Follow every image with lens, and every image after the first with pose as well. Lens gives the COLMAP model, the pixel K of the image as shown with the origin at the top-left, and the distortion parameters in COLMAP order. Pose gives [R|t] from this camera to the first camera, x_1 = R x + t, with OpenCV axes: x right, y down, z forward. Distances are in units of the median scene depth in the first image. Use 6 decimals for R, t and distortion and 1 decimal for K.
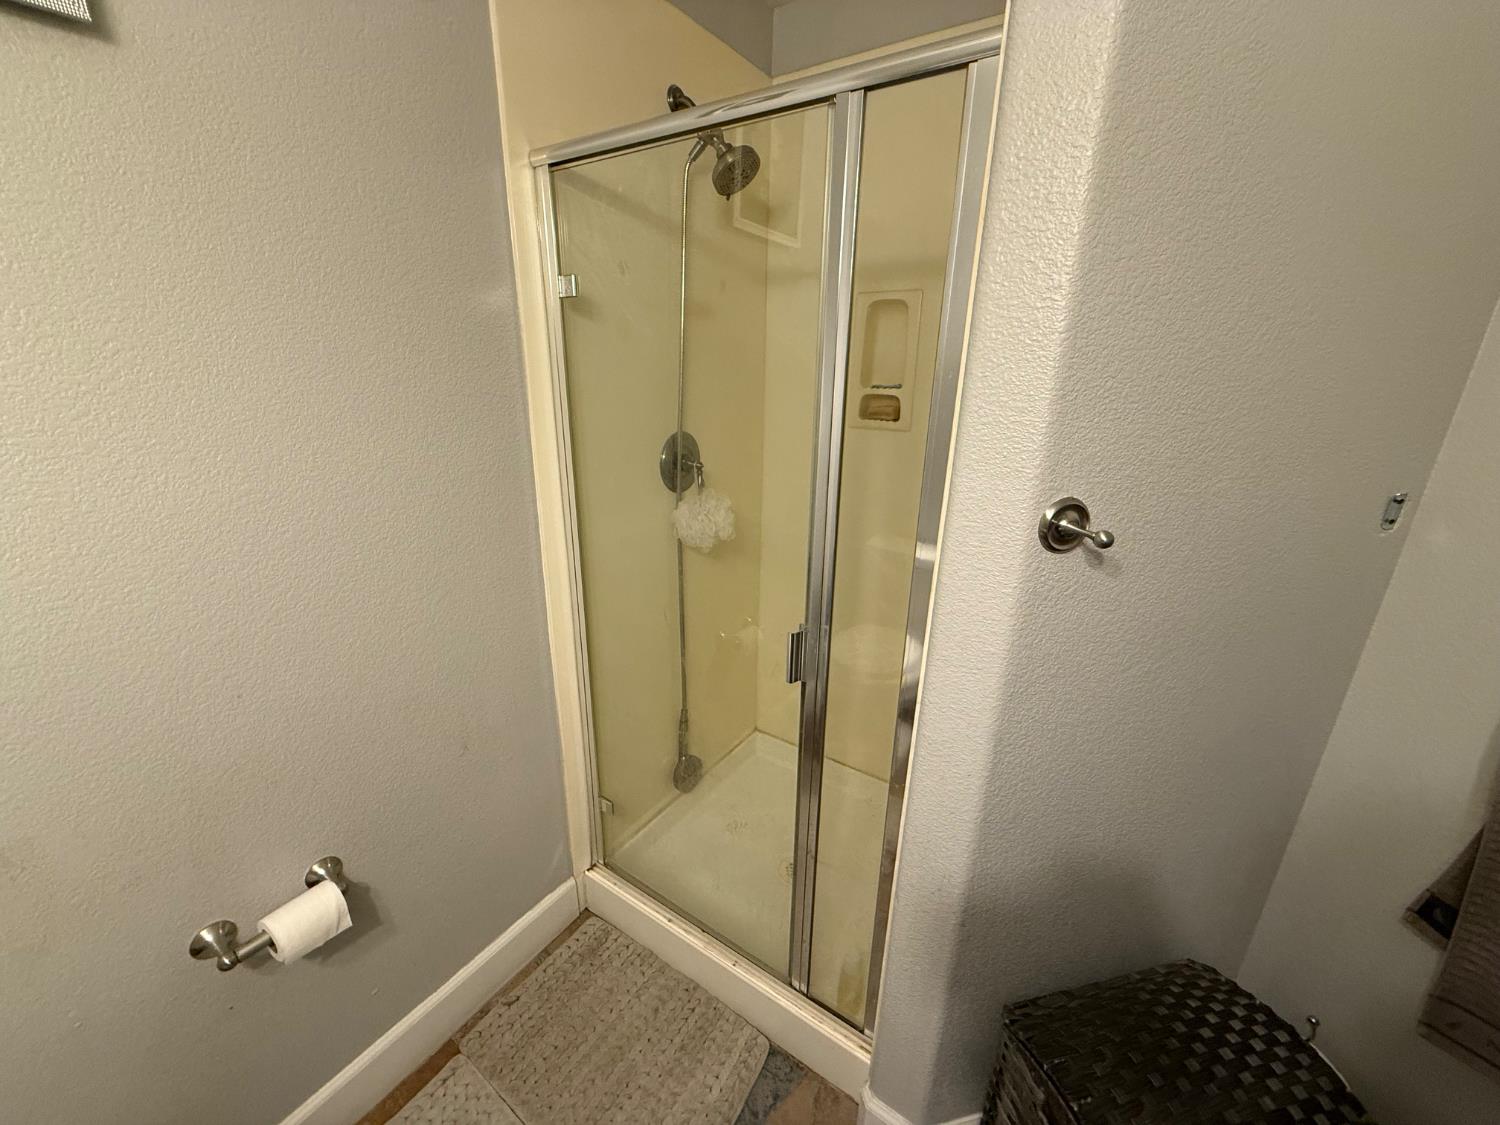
lens RADIAL K [[595.9, 0, 747.8], [0, 595.9, 563.6], [0, 0, 1]] dist [0.001148, 0.000116]
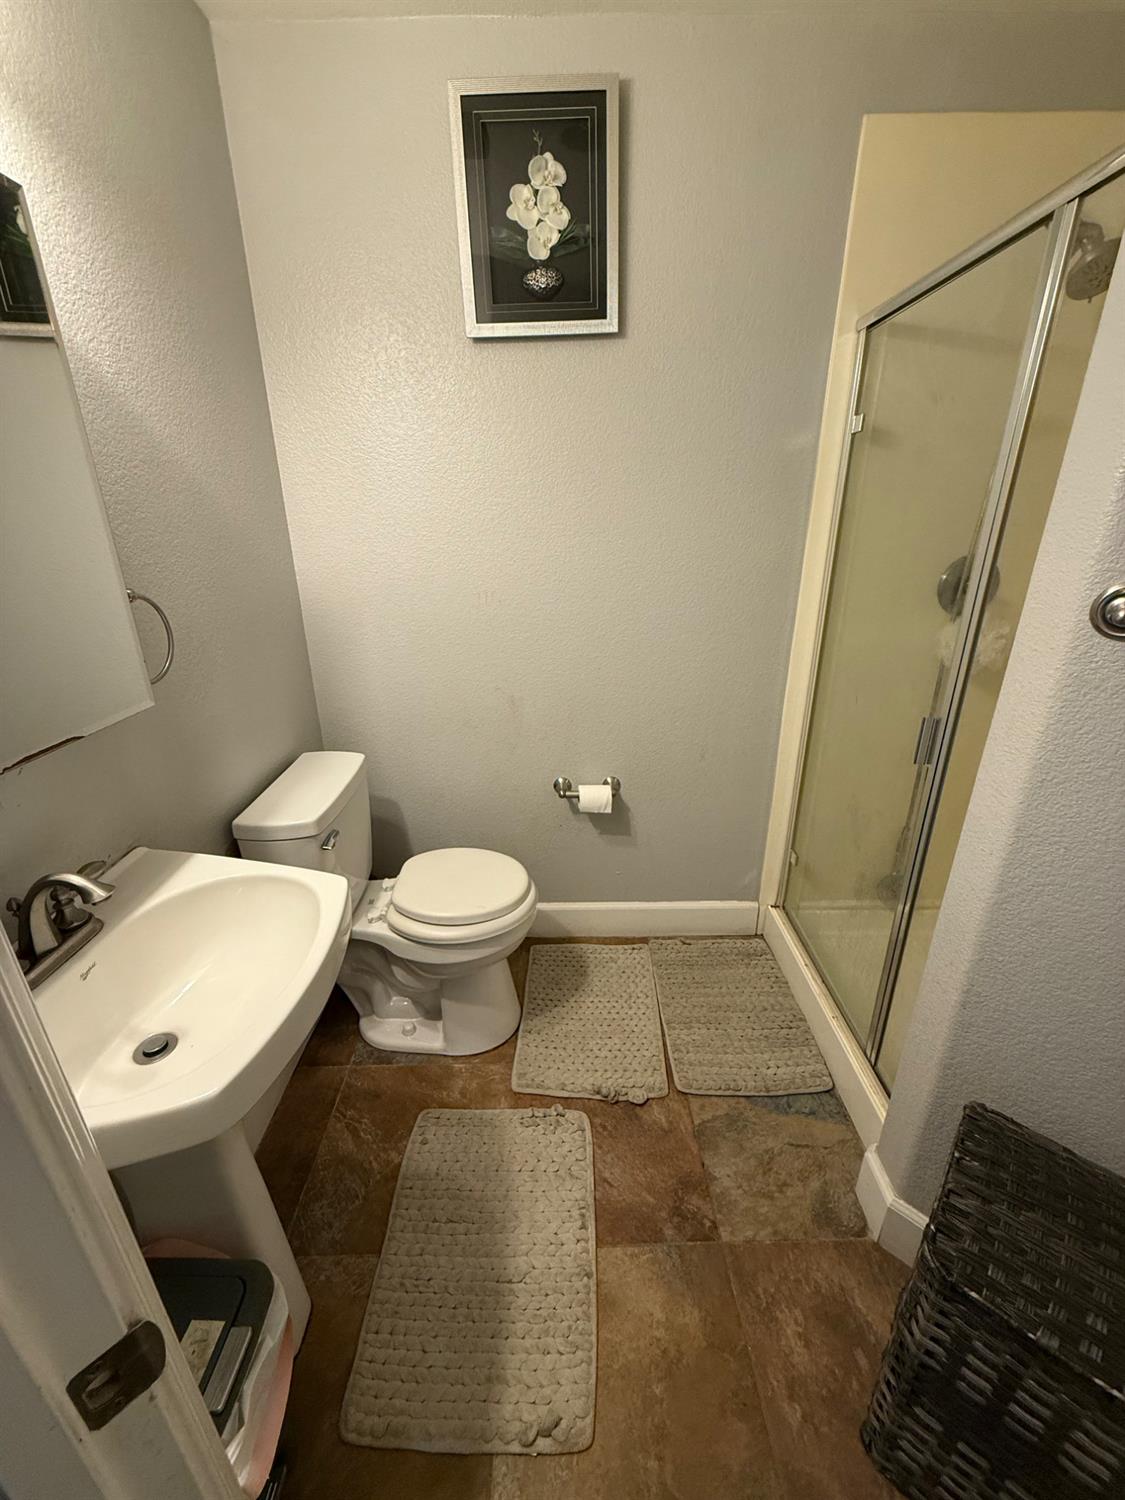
lens RADIAL K [[595.9, 0, 569.1], [0, 595.9, 747.4], [0, 0, 1]] dist [0.001148, 0.000116]
pose [[0.568678, 0.279554, -0.773599, 0.478399], [-0.247365, 0.955064, 0.163290, 0.125560], [0.784485, 0.098502, 0.612276, -0.173324]]
